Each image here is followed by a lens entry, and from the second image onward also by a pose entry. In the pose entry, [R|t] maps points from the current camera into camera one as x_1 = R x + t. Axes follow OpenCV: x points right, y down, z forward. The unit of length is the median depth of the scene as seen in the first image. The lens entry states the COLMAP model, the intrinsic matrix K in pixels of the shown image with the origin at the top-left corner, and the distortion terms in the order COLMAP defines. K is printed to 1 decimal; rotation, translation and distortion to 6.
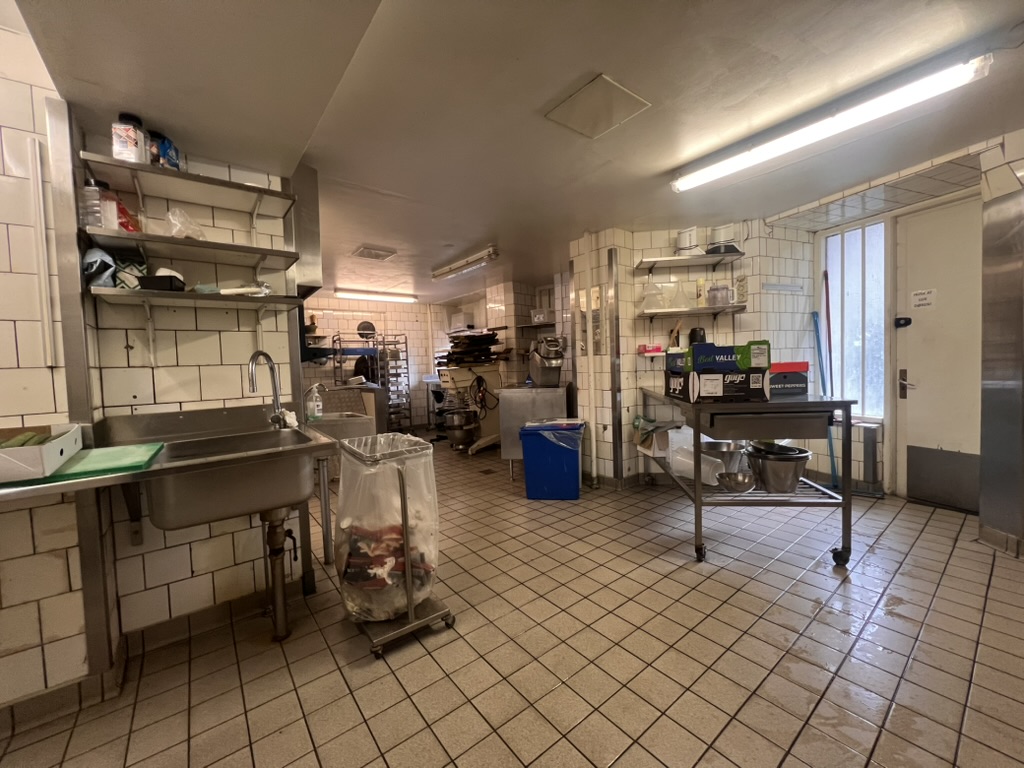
lens RADIAL K [[409.6, 0, 513.2], [0, 409.6, 382.9], [0, 0, 1]] dist [0.002651, 0.000242]
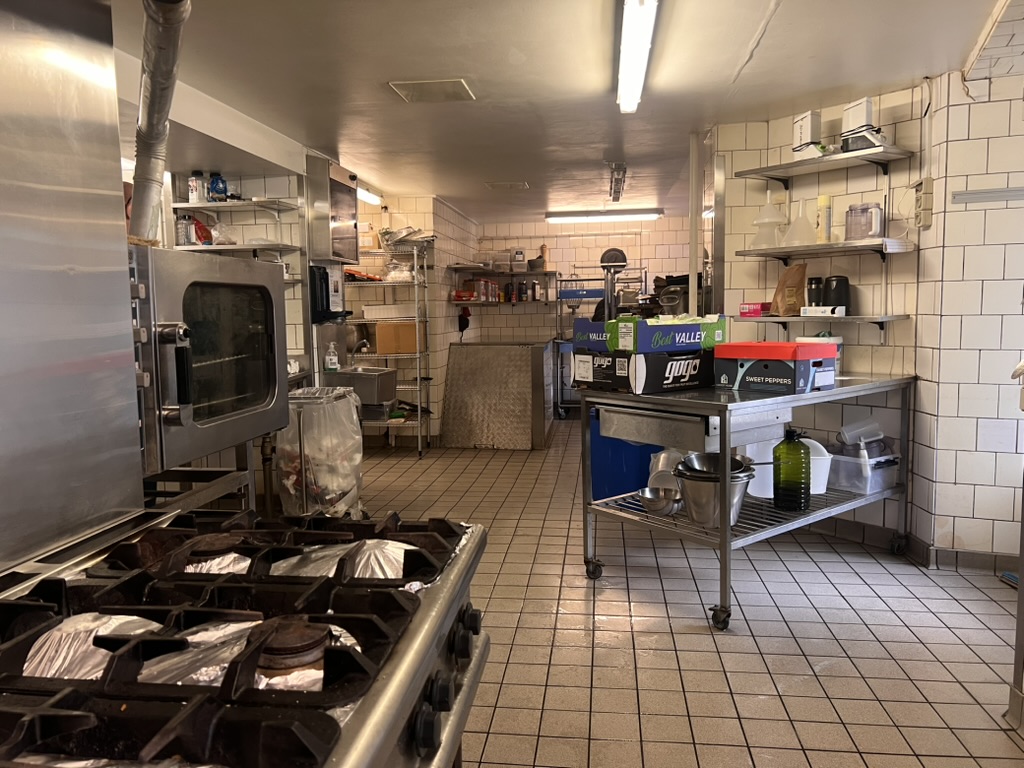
lens RADIAL K [[768.9, 0, 509.6], [0, 768.9, 382.0], [0, 0, 1]] dist [0.048471, -0.041906]
pose [[0.704911, 0.089726, -0.703598, 0.576169], [-0.040212, 0.995427, 0.086654, -0.037301], [0.708155, -0.032790, 0.705295, -0.081784]]
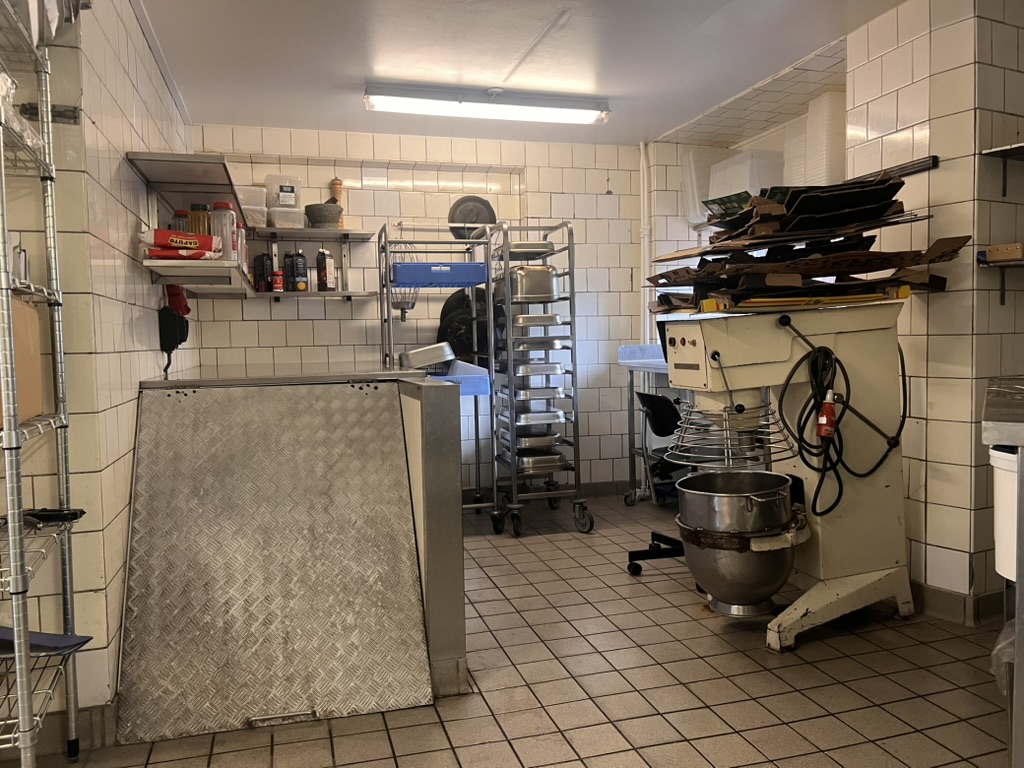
lens RADIAL K [[768.9, 0, 510.5], [0, 768.9, 386.0], [0, 0, 1]] dist [0.048471, -0.041906]
pose [[0.927976, 0.036811, -0.370818, -0.078598], [-0.027951, 0.999182, 0.029241, -0.001558], [0.371591, -0.016770, 0.928245, 0.453361]]
